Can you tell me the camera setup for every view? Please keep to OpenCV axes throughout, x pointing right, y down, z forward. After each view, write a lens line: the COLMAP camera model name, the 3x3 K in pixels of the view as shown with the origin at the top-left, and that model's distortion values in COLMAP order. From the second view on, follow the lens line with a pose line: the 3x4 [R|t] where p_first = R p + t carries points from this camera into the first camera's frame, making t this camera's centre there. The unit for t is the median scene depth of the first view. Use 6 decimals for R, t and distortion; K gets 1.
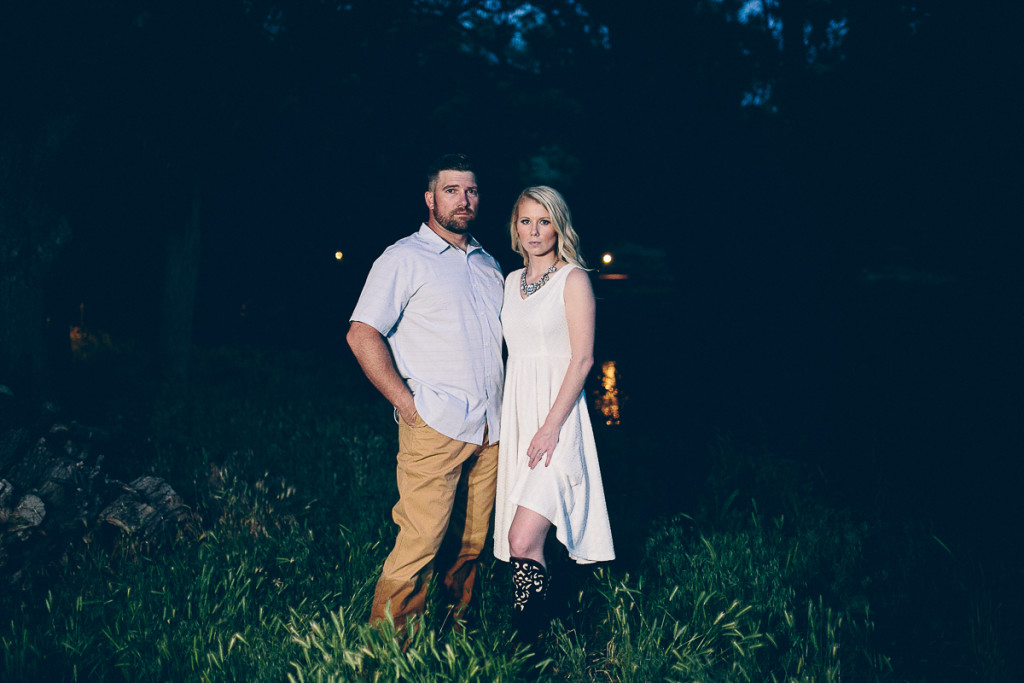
lens RADIAL K [[1010.0, 0, 514.9], [0, 1010.0, 381.5], [0, 0, 1]] dist [-0.046580, 0.003577]
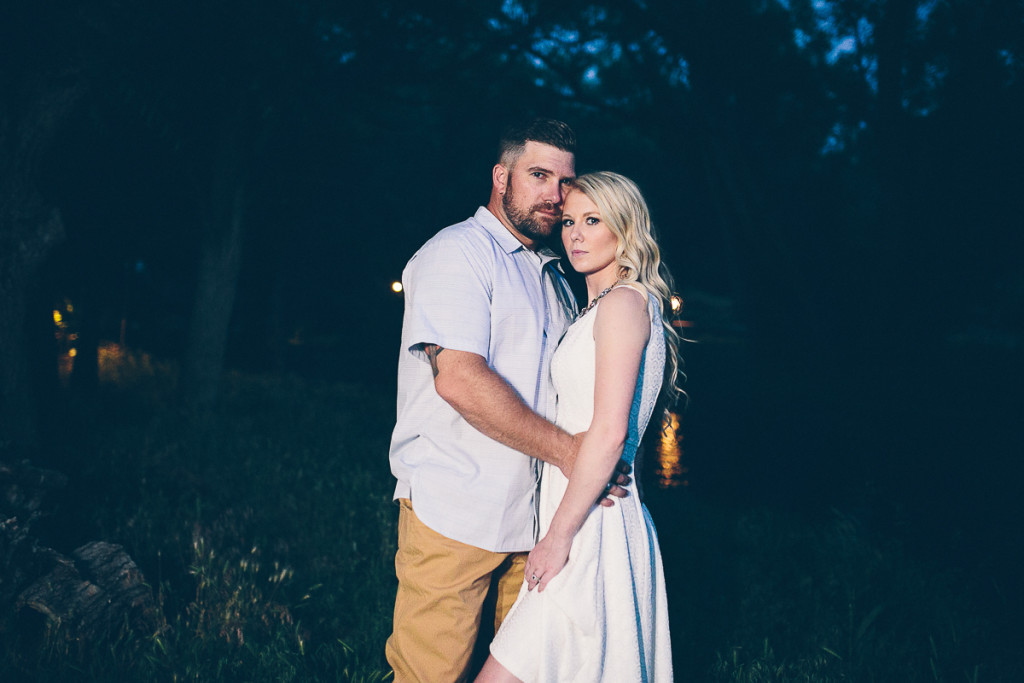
lens RADIAL K [[1002.6, 0, 512.0], [0, 1002.6, 341.5], [0, 0, 1]] dist [-0.008254, 0.006720]
pose [[0.996914, 0.052582, -0.058286, -0.020442], [-0.057149, 0.995181, -0.079685, -0.013189], [0.053815, 0.082770, 0.995115, 0.252406]]
